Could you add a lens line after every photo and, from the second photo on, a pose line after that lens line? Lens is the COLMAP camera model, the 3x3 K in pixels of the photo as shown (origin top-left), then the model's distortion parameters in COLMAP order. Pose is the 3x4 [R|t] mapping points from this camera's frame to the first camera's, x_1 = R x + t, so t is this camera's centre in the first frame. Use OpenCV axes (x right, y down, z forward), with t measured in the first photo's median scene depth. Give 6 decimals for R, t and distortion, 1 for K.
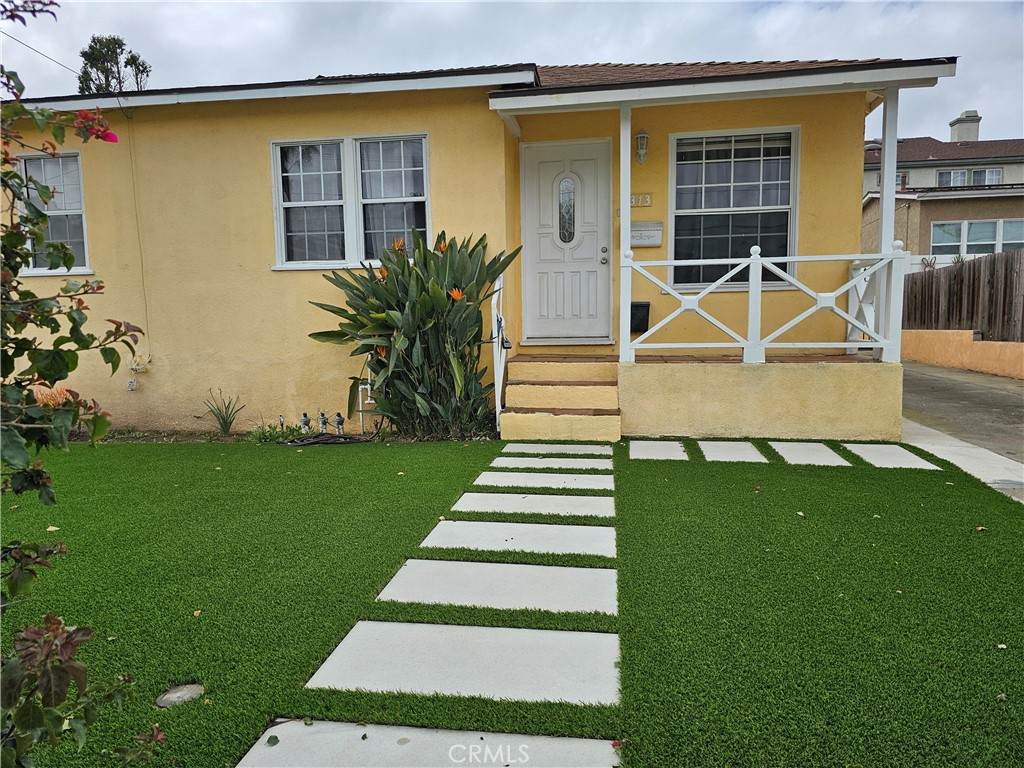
lens RADIAL K [[682.9, 0, 506.4], [0, 682.9, 387.8], [0, 0, 1]] dist [0.054755, -0.045803]
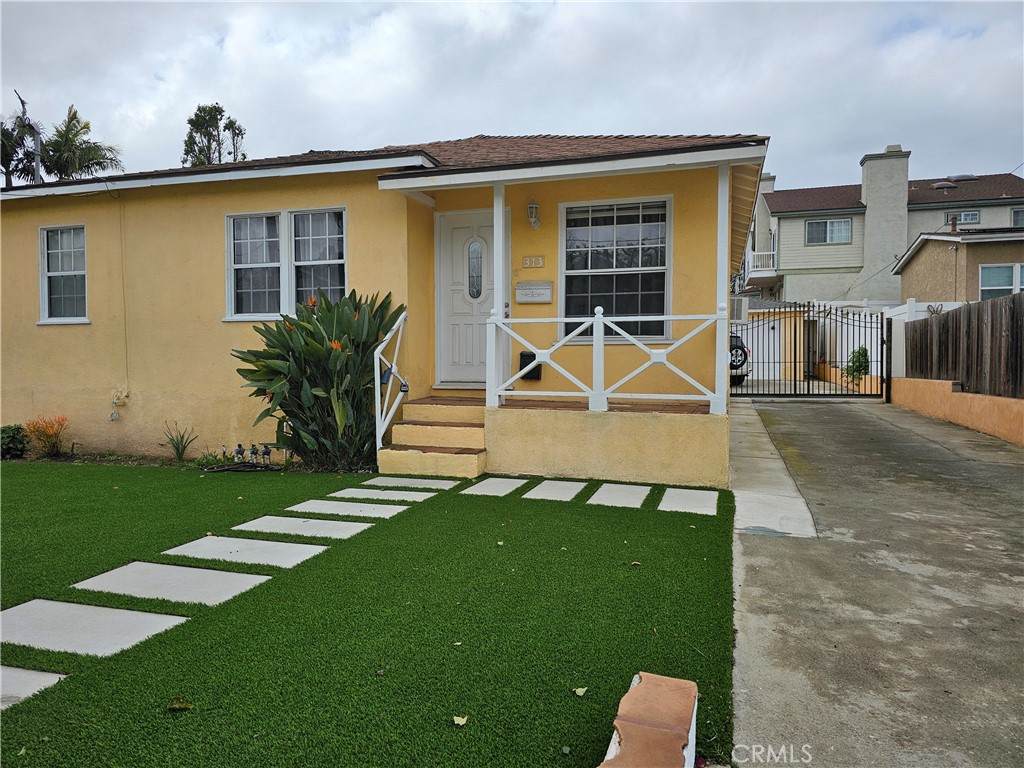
lens RADIAL K [[681.0, 0, 506.5], [0, 681.0, 381.5], [0, 0, 1]] dist [0.056812, -0.047066]
pose [[0.989963, 0.018804, -0.140069, 0.313060], [-0.027188, 0.997935, -0.058188, -0.013572], [0.138686, 0.061412, 0.988430, -0.090977]]
